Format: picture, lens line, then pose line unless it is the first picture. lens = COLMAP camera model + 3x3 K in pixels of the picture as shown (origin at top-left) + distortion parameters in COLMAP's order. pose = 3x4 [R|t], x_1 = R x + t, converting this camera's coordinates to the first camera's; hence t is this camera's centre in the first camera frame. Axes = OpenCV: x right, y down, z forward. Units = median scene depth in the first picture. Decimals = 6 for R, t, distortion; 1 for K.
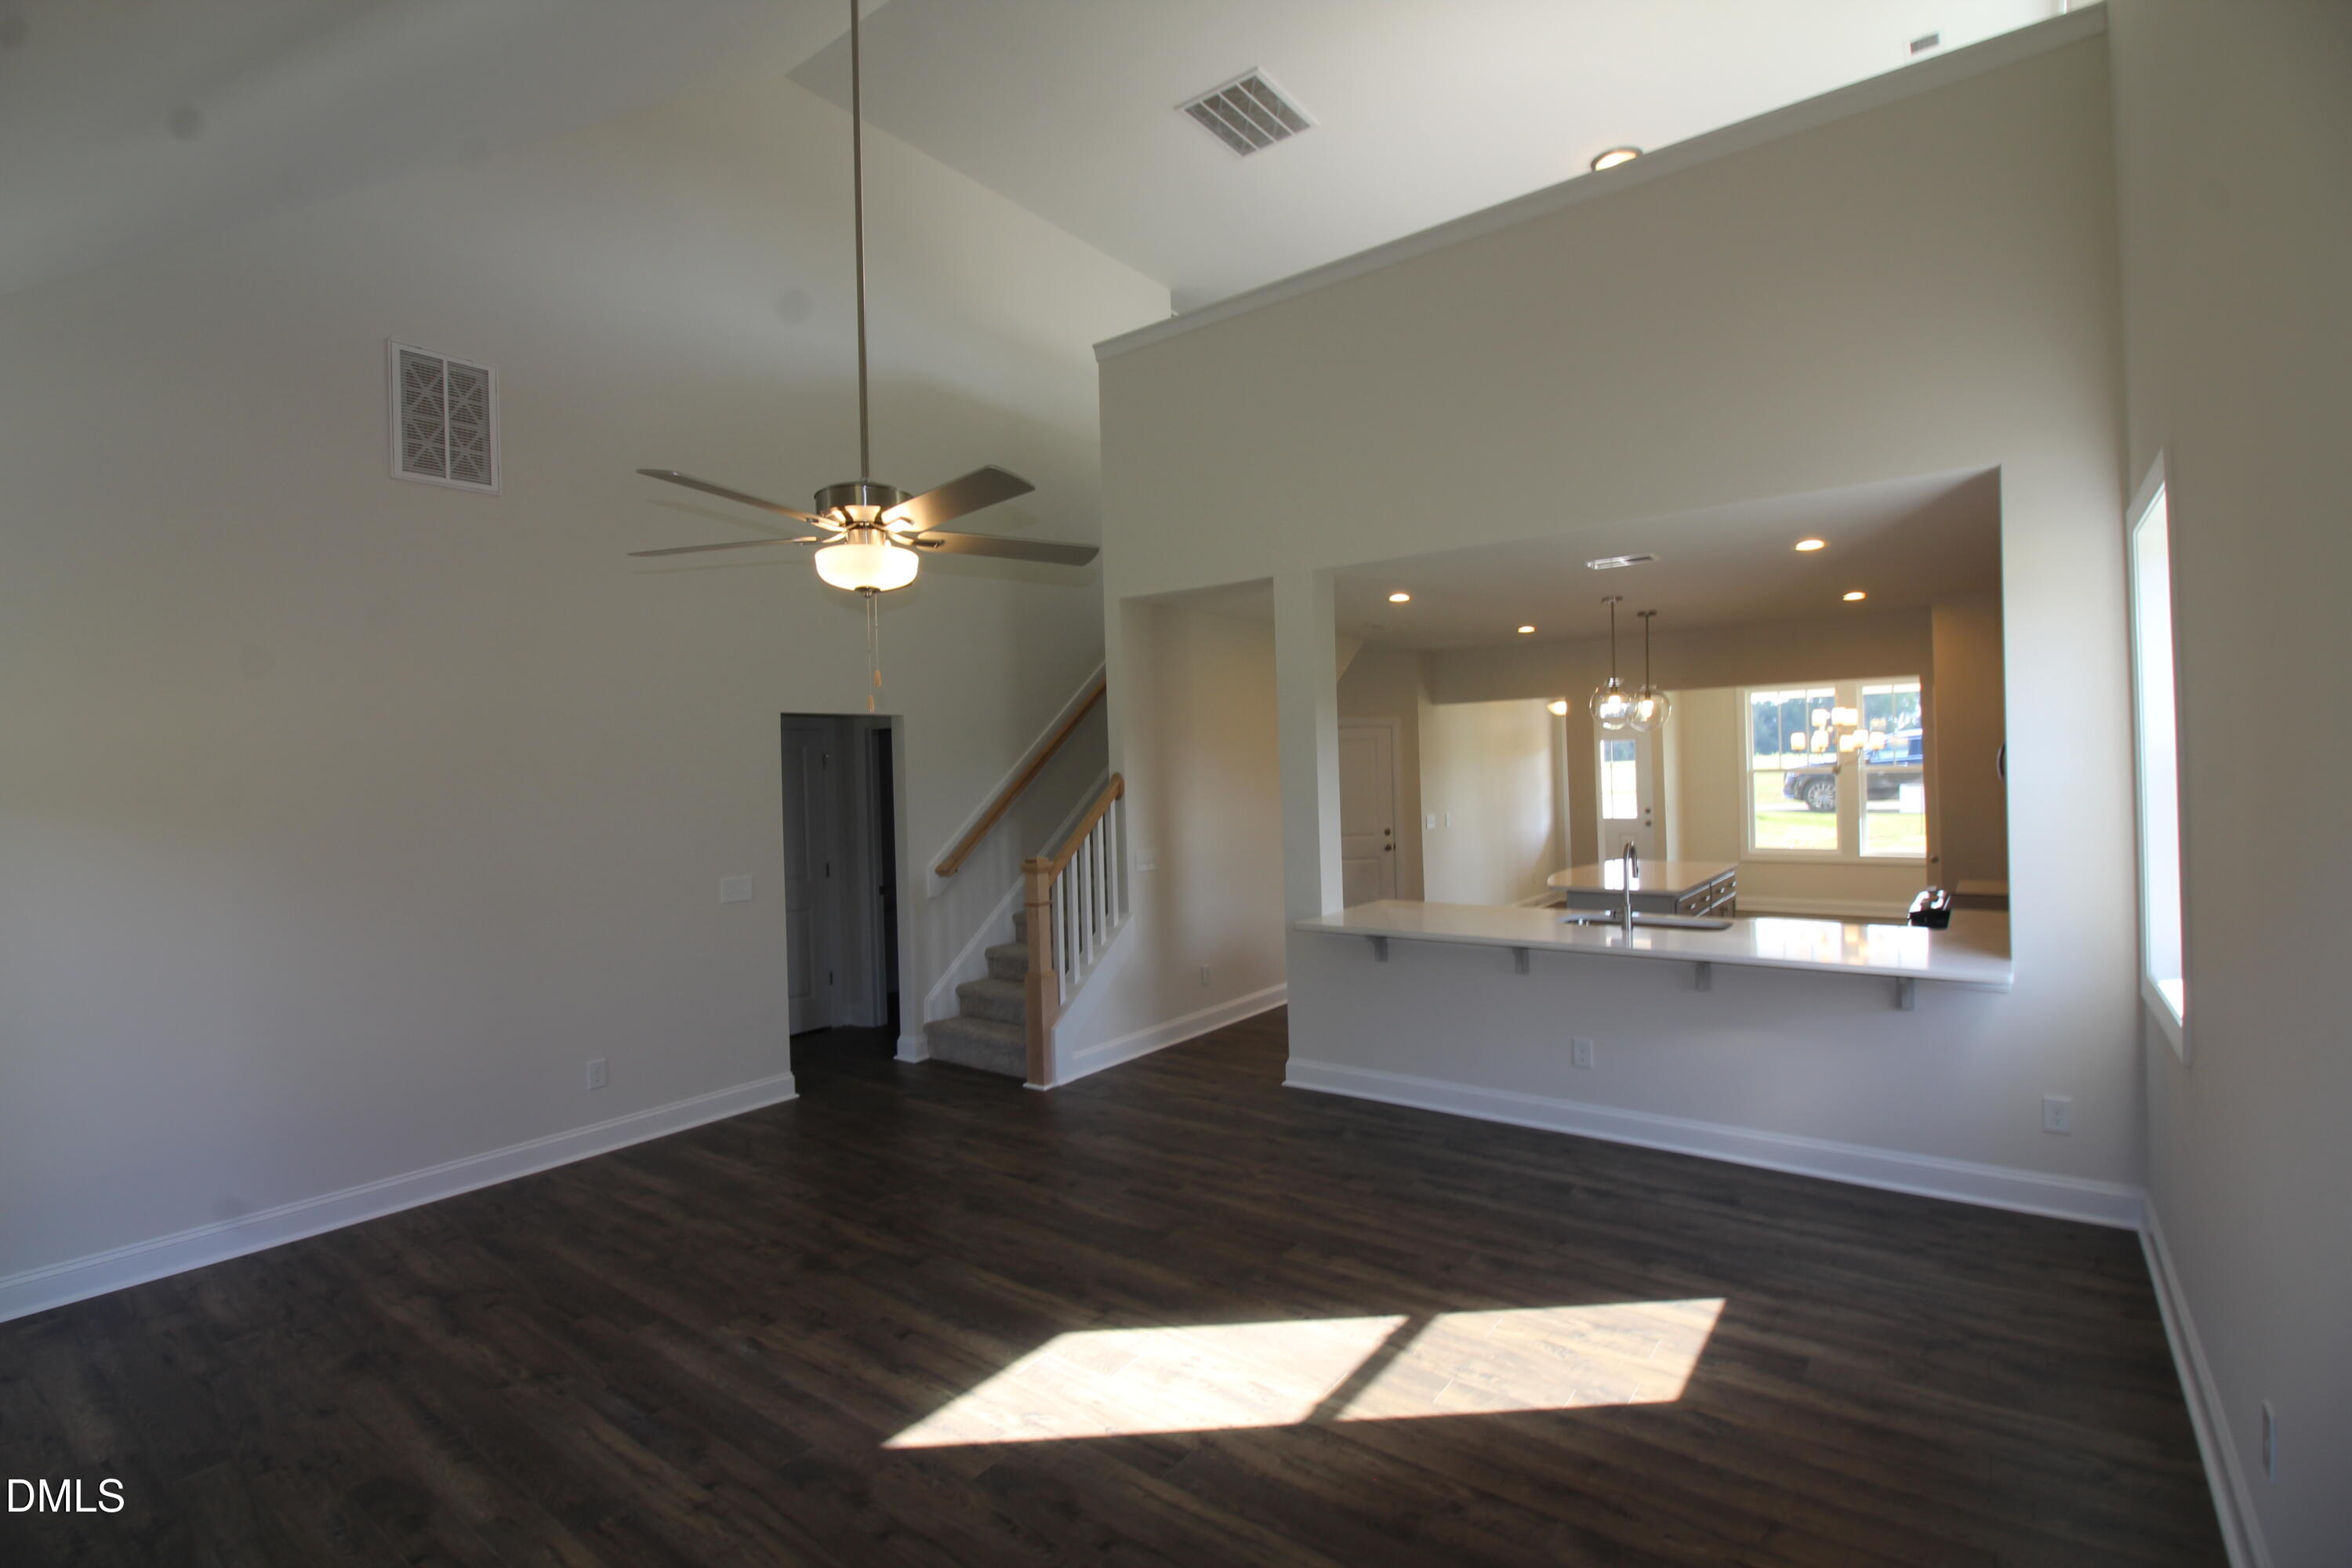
lens RADIAL K [[1090.9, 0, 1174.8], [0, 1090.9, 772.8], [0, 0, 1]] dist [-0.010867, -0.004020]
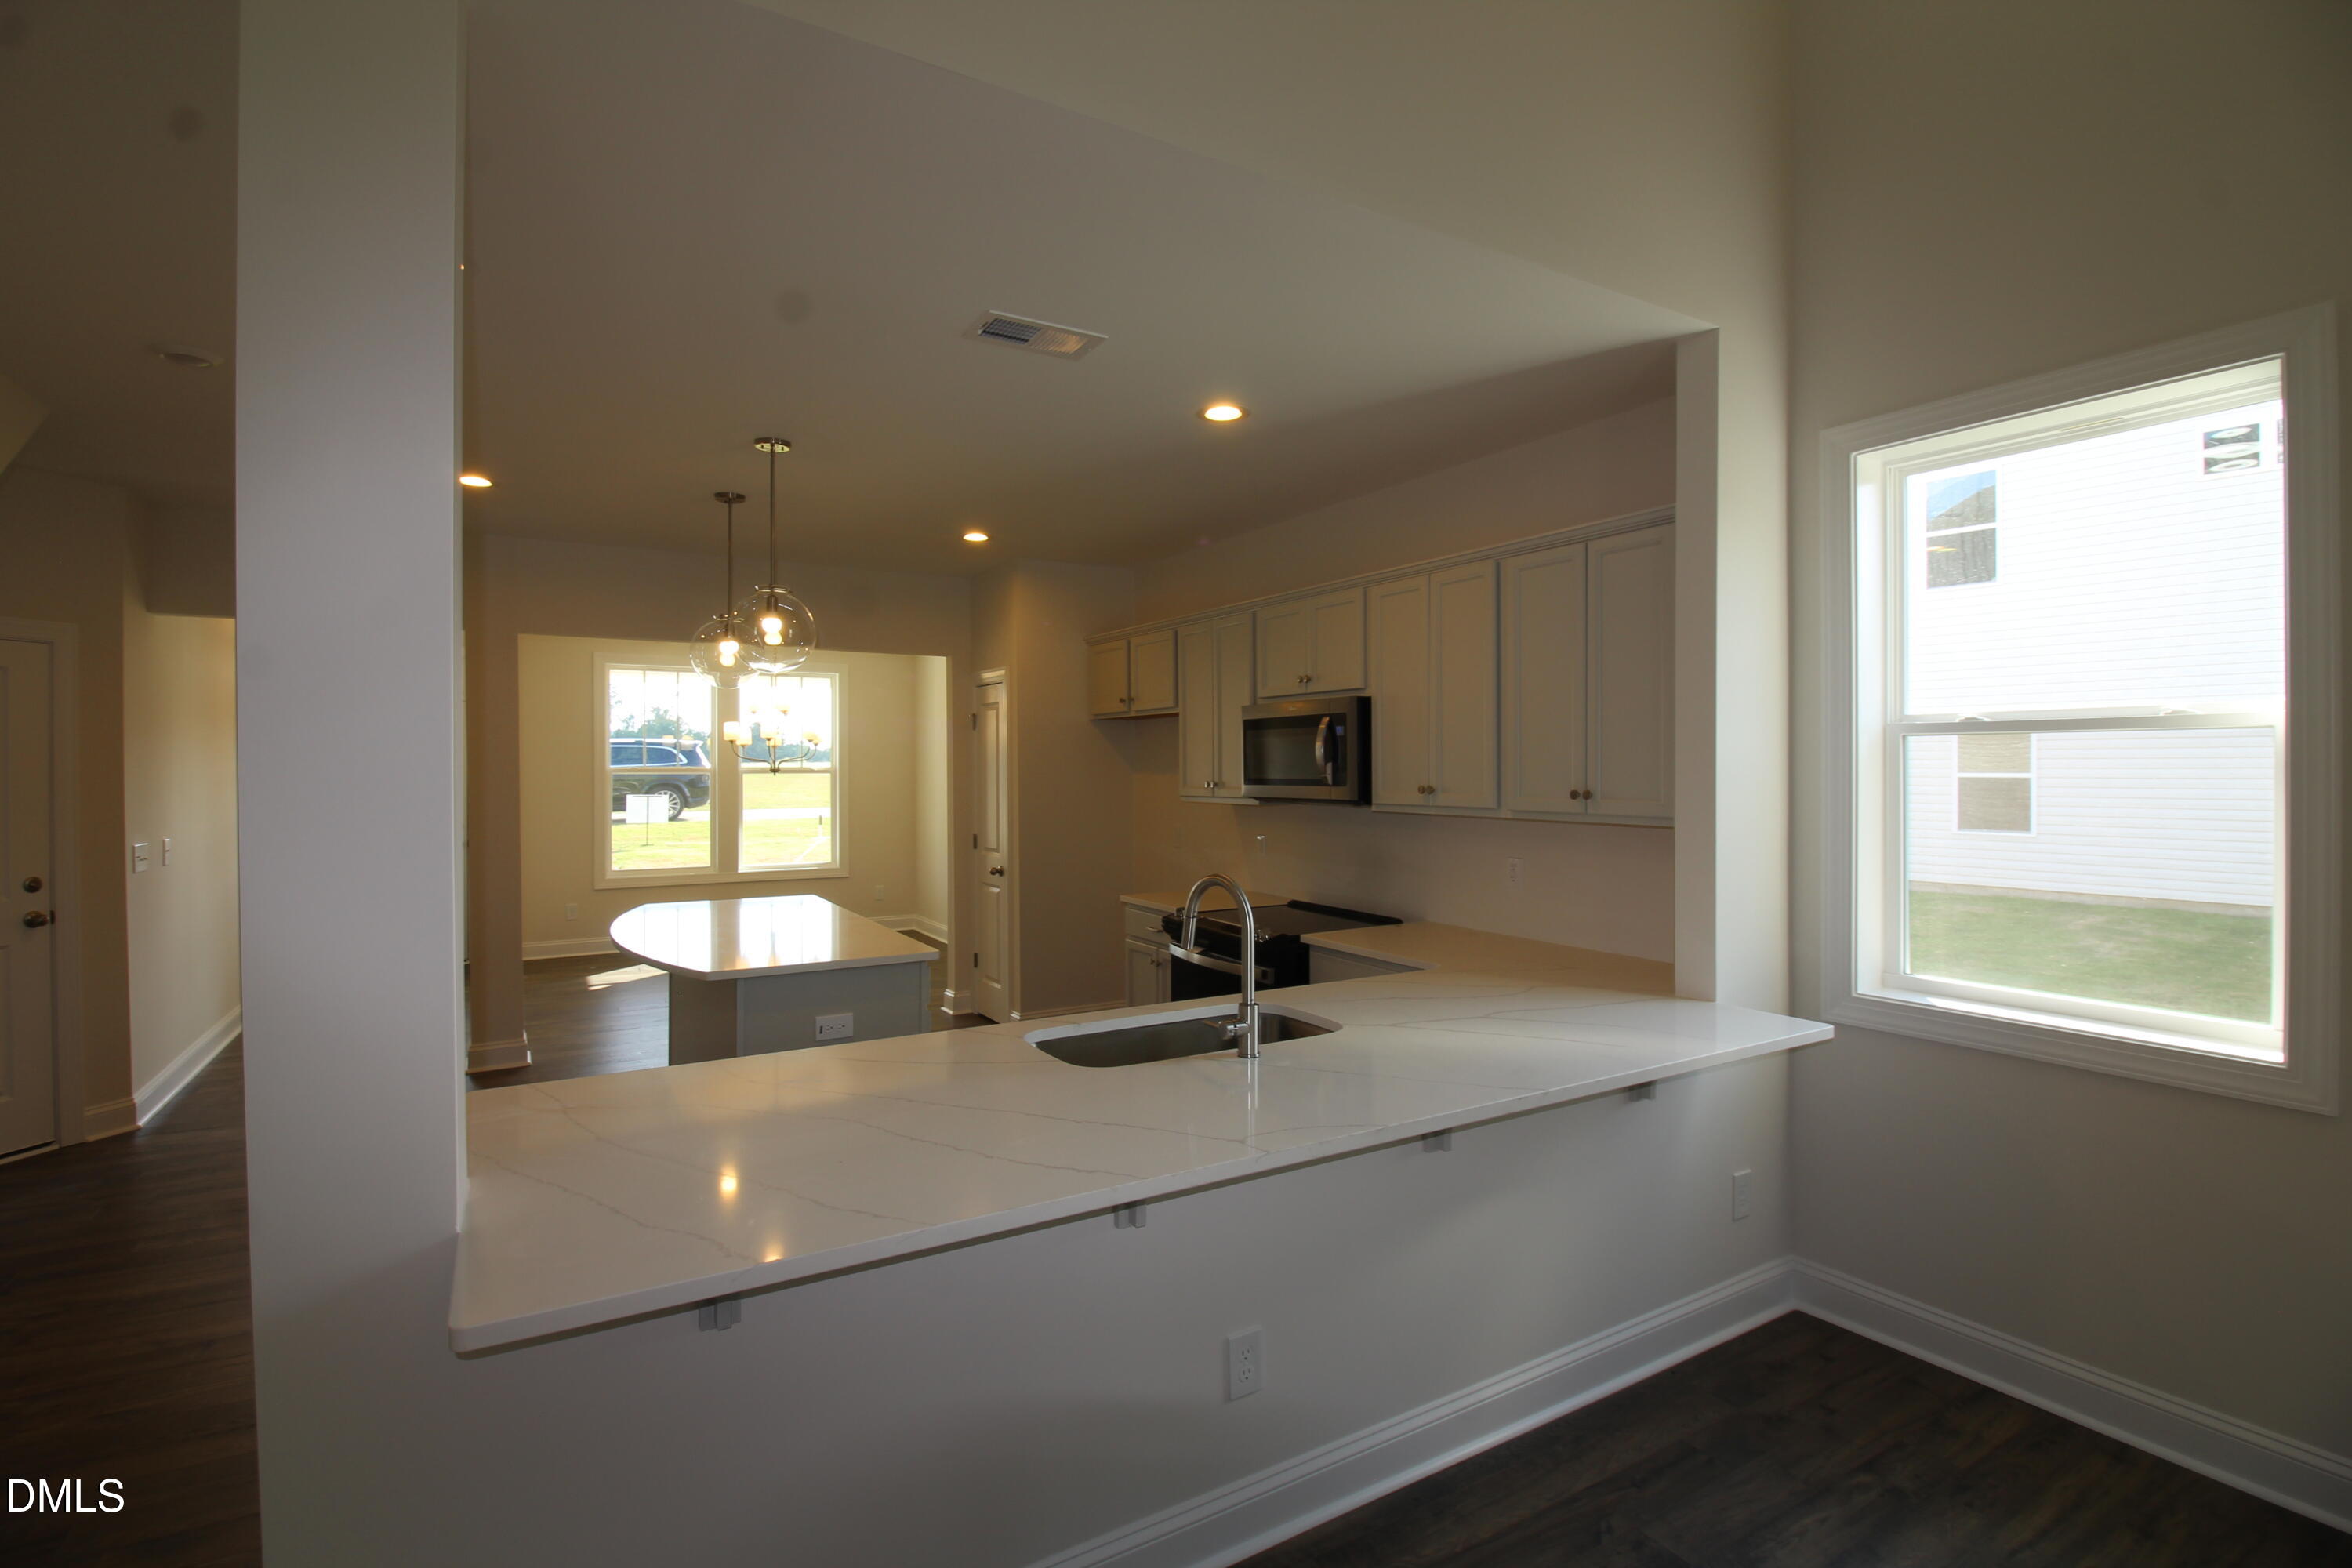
lens RADIAL K [[1090.9, 0, 1164.4], [0, 1090.9, 775.5], [0, 0, 1]] dist [-0.010867, -0.004020]
pose [[0.391832, 0.019715, 0.919826, -0.022369], [-0.008639, 0.999805, -0.017749, 0.014283], [-0.919996, -0.000992, 0.391926, 0.417448]]
